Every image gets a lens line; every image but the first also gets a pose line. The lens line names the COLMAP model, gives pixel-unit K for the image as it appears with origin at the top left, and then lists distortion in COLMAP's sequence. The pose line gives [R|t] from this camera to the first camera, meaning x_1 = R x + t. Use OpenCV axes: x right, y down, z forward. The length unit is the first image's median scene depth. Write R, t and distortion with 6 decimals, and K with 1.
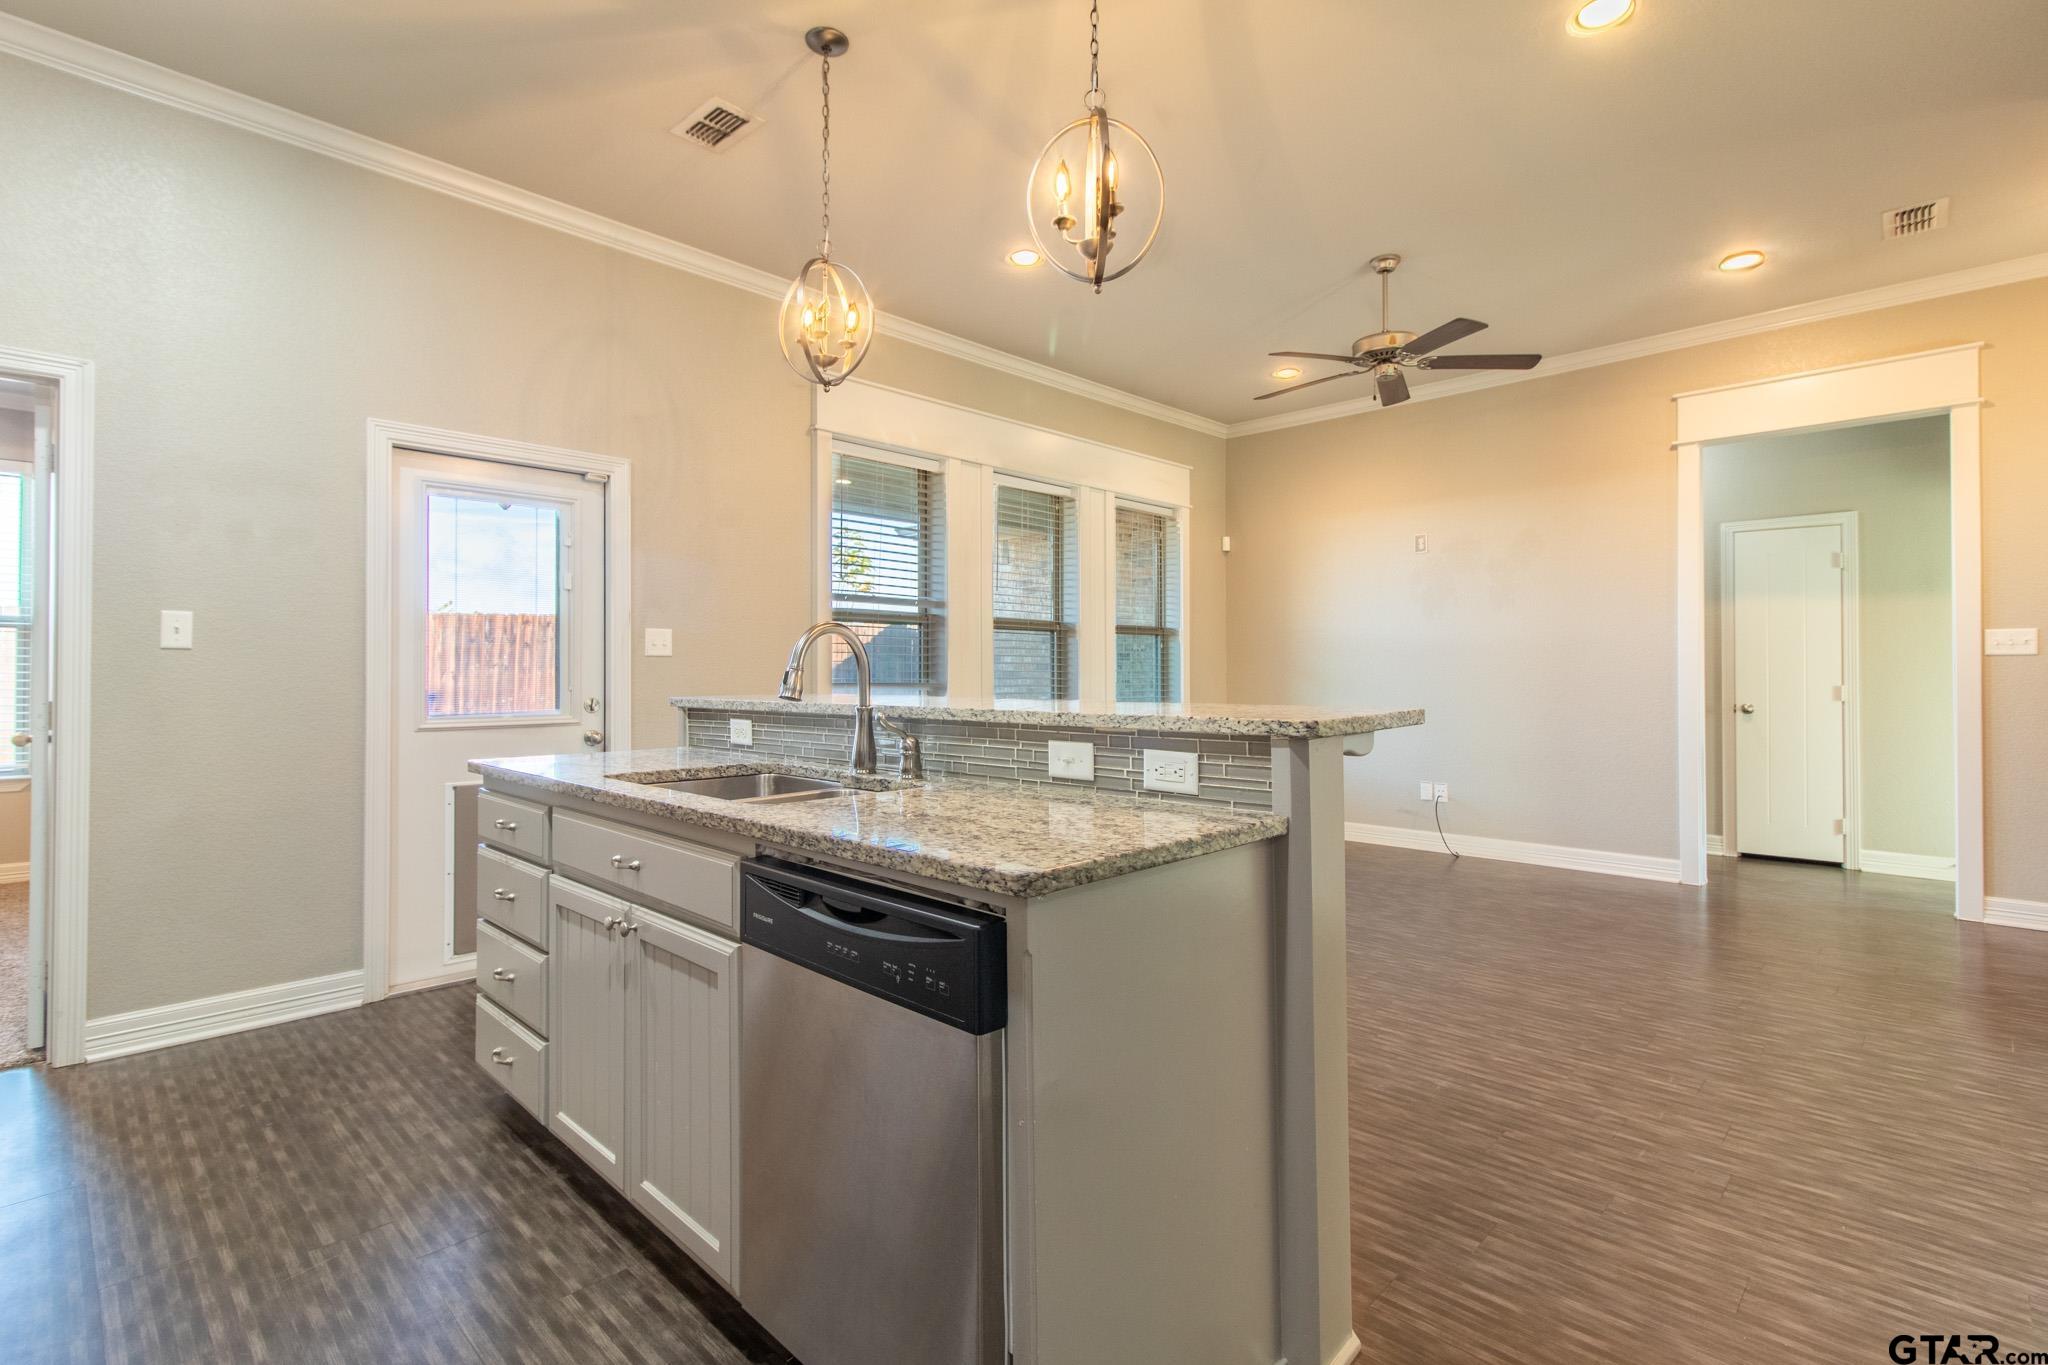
lens RADIAL K [[960.4, 0, 1020.3], [0, 960.4, 664.0], [0, 0, 1]] dist [0.005439, -0.000124]
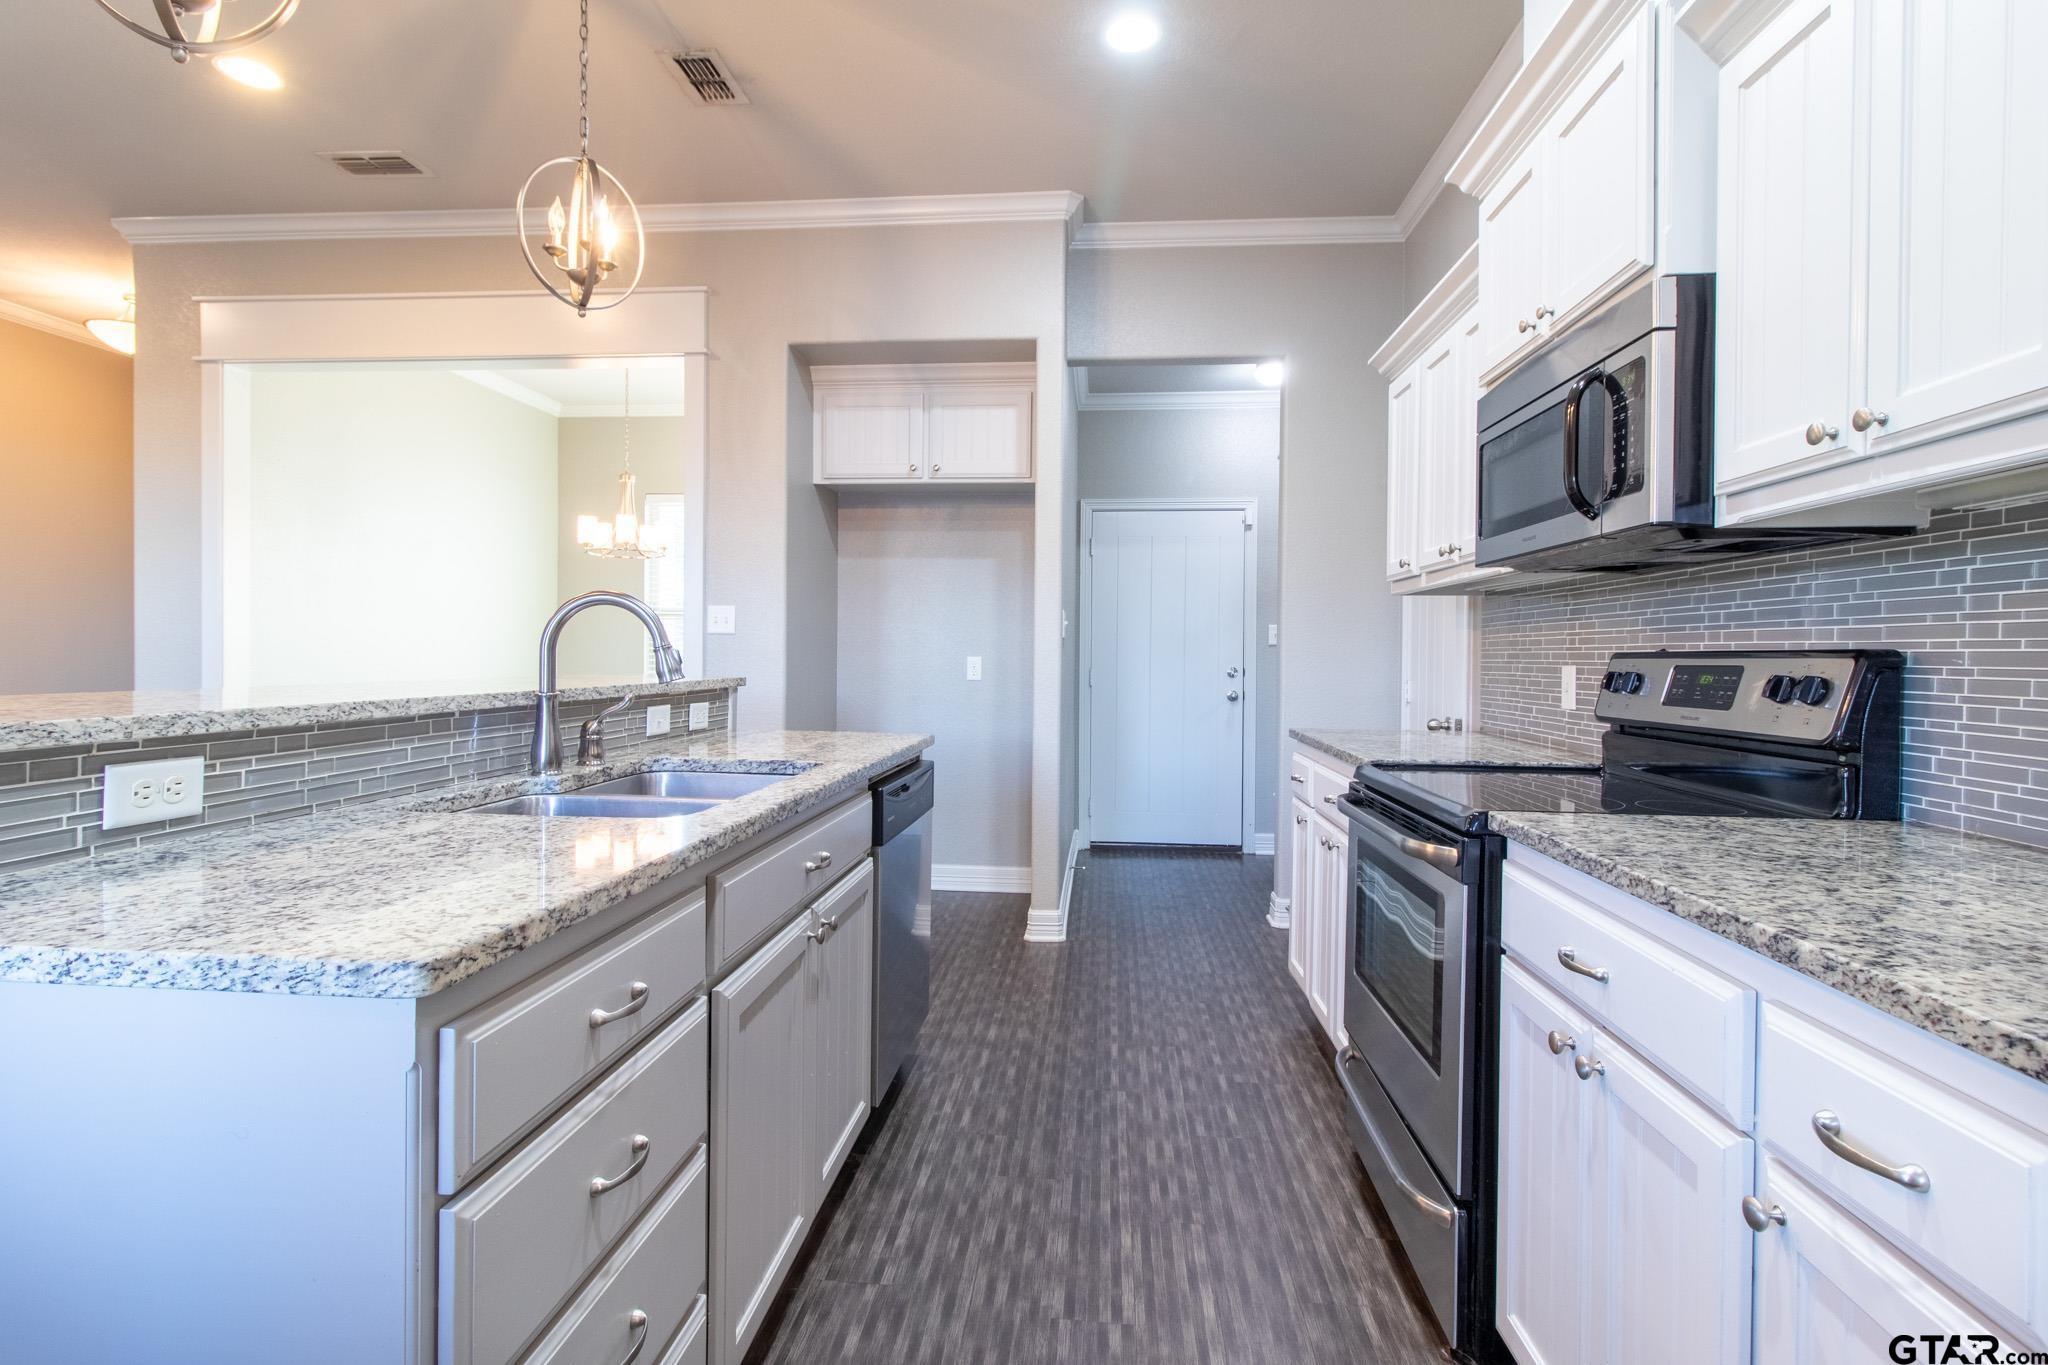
lens RADIAL K [[960.4, 0, 1020.3], [0, 960.4, 664.0], [0, 0, 1]] dist [0.005439, -0.000124]
pose [[-0.630707, -0.013384, 0.775906, -0.554934], [-0.016210, 0.999860, 0.004070, 0.005686], [-0.775852, -0.010011, -0.630835, 0.641342]]
